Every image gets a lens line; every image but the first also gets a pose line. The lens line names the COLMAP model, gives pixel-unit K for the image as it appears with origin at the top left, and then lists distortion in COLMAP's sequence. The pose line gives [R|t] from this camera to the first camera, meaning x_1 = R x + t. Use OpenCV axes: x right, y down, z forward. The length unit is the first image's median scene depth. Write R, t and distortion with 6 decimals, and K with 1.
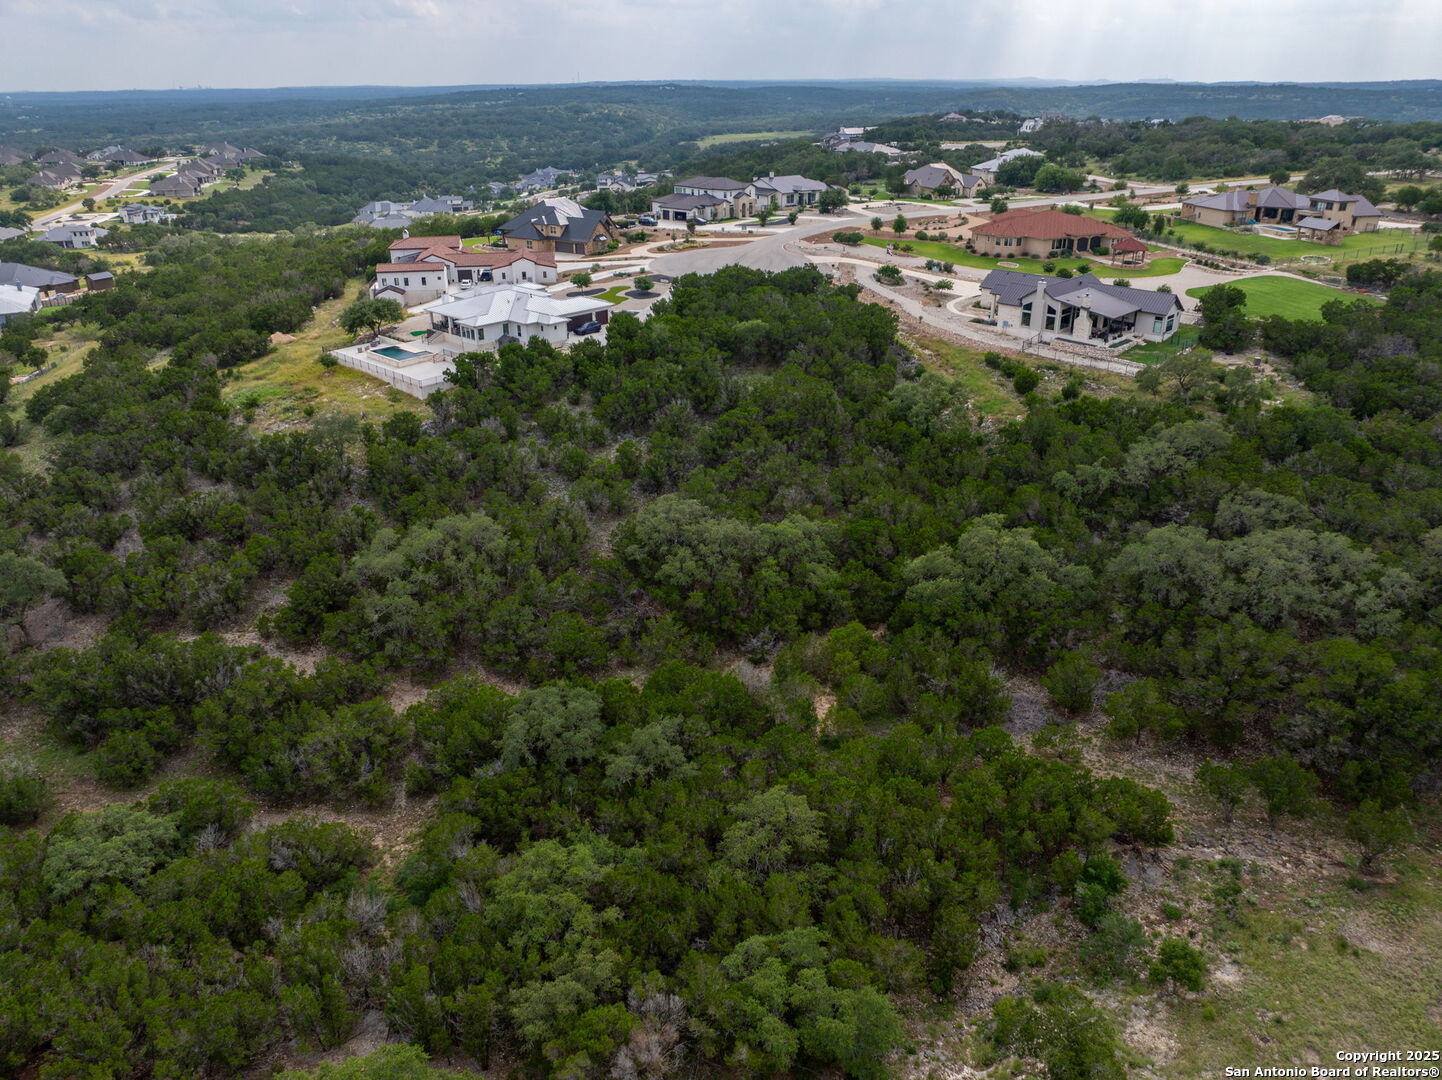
lens RADIAL K [[1024.6, 0, 721.0], [0, 1024.6, 540.0], [0, 0, 1]] dist [-0.039206, -0.002464]
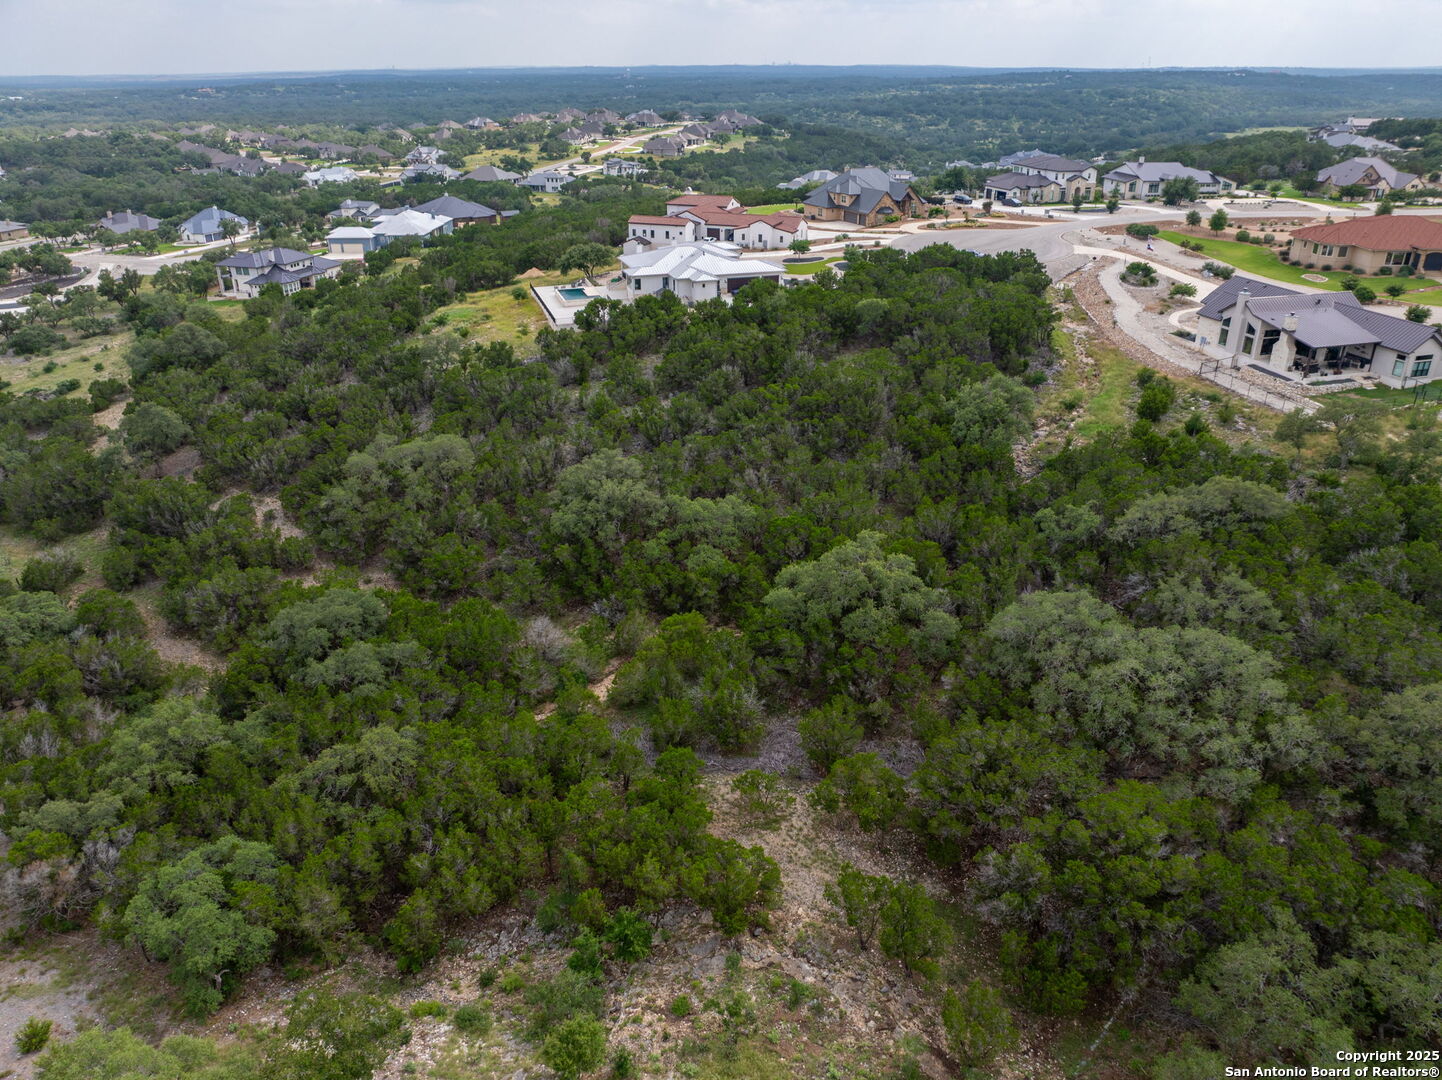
lens RADIAL K [[1022.0, 0, 721.0], [0, 1022.0, 540.0], [0, 0, 1]] dist [-0.072336, 0.041601]
pose [[0.870694, 0.210607, -0.444452, 0.266295], [-0.202590, 0.977031, 0.066094, -0.024542], [0.448163, 0.032494, 0.893361, 0.090284]]
